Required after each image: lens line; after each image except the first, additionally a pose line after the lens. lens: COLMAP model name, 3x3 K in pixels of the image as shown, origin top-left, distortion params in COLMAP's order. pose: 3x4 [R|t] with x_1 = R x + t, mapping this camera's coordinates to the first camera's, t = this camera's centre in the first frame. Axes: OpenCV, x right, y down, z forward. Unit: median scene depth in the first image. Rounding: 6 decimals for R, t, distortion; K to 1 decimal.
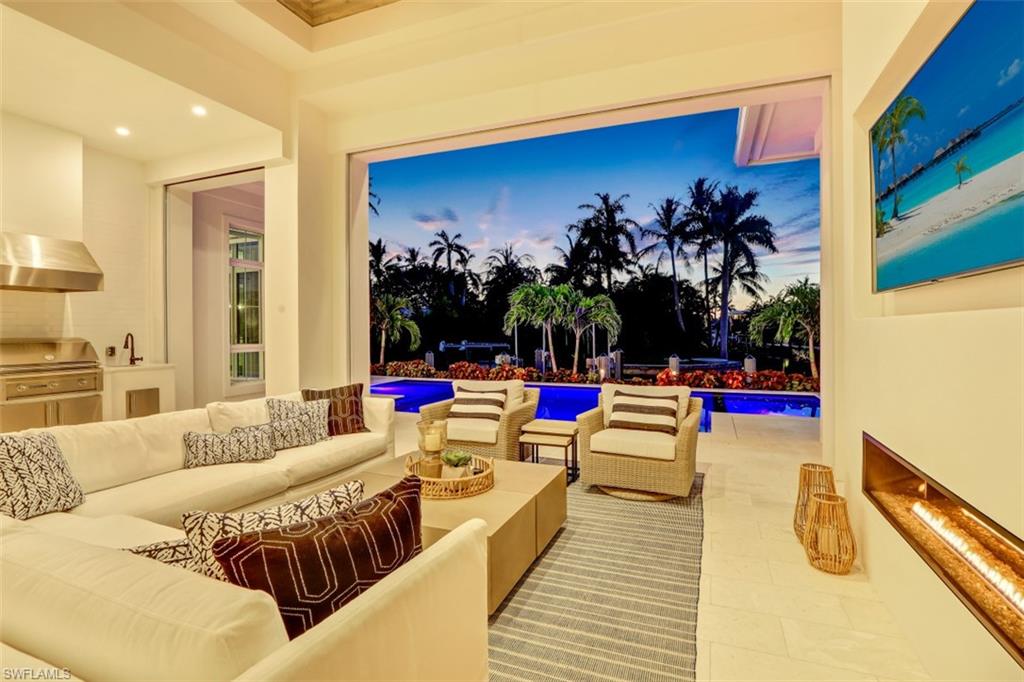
lens RADIAL K [[472.7, 0, 510.2], [0, 472.7, 327.4], [0, 0, 1]] dist [-0.028055, 0.001234]
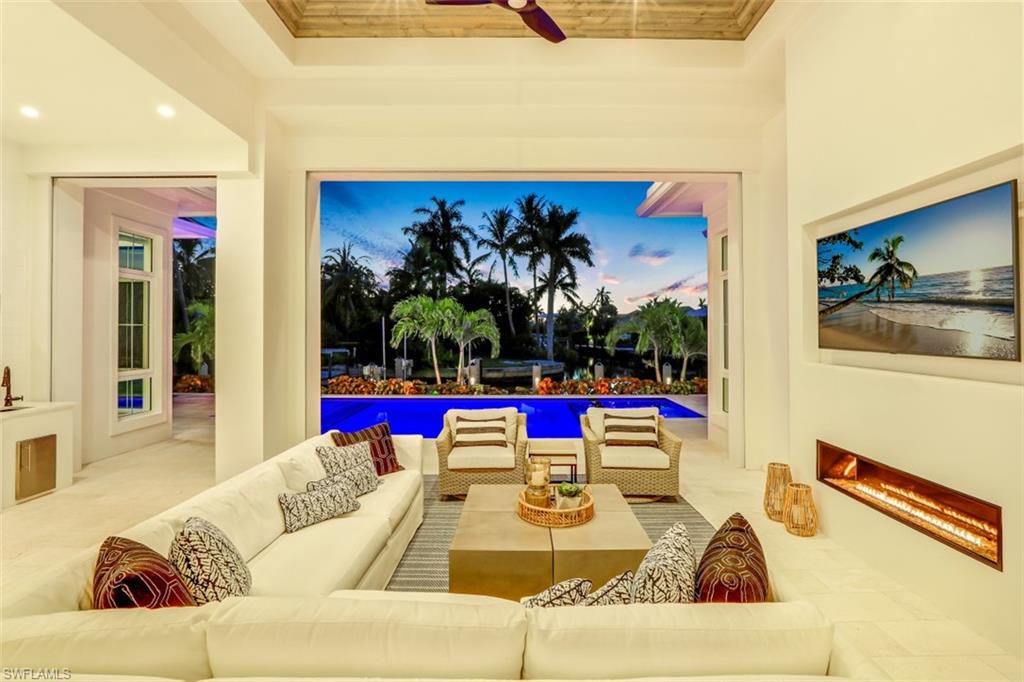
lens RADIAL K [[472.7, 0, 510.2], [0, 472.7, 327.4], [0, 0, 1]] dist [-0.028055, 0.001234]
pose [[0.930572, 0.008185, 0.366016, -0.039088], [-0.007580, 0.999966, -0.003090, -0.007105], [-0.366030, 0.000101, 0.930603, -0.002745]]
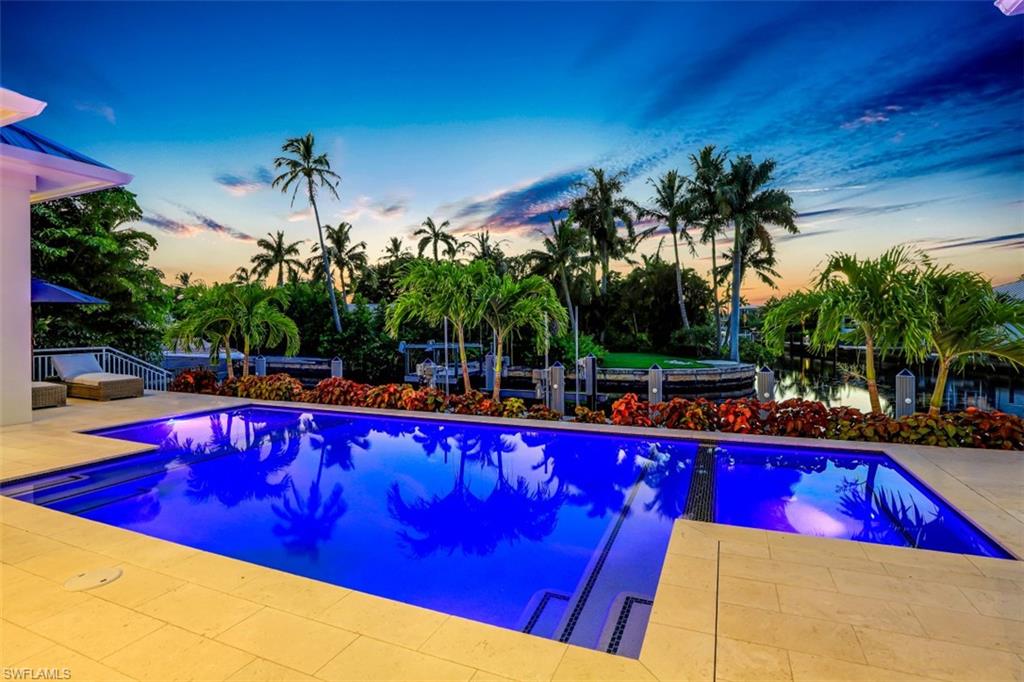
lens RADIAL K [[514.3, 0, 507.9], [0, 514.3, 328.3], [0, 0, 1]] dist [-0.022821, 0.000394]
pose [[0.999986, -0.002315, 0.004768, 0.043980], [0.002278, 0.999967, 0.007761, -0.000592], [-0.004786, -0.007750, 0.999959, 0.085173]]
